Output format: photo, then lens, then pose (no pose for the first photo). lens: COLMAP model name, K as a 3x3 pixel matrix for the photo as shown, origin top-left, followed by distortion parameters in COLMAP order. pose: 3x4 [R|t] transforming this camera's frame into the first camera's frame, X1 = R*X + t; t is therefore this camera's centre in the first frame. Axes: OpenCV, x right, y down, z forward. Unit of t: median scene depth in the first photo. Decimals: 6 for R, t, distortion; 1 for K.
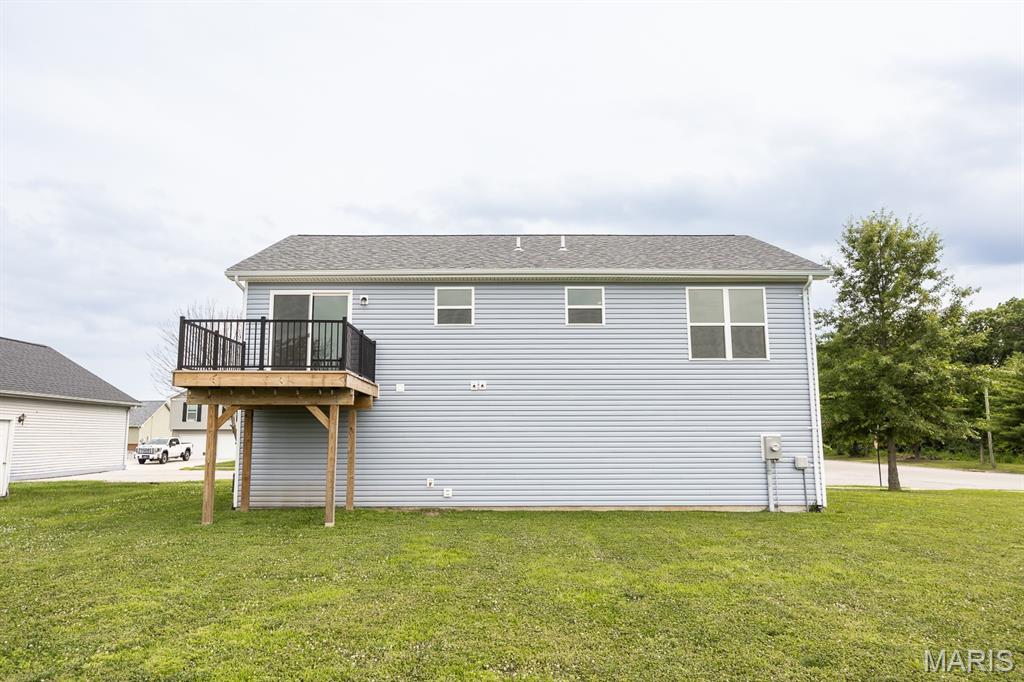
lens RADIAL K [[625.9, 0, 513.0], [0, 625.9, 336.5], [0, 0, 1]] dist [-0.005715, -0.000854]
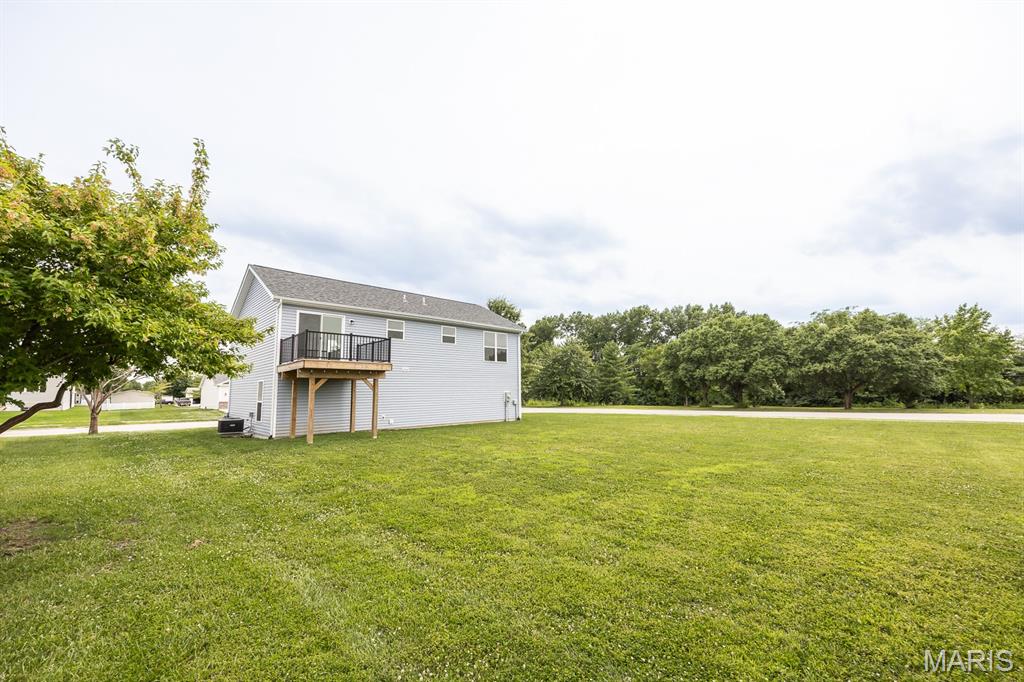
lens RADIAL K [[400.8, 0, 510.3], [0, 400.8, 344.0], [0, 0, 1]] dist [-0.005714, -0.000439]
pose [[0.722785, 0.072946, 0.687212, -0.706636], [-0.095214, 0.995442, -0.005521, -0.030666], [-0.684482, -0.061442, 0.726436, -0.188524]]
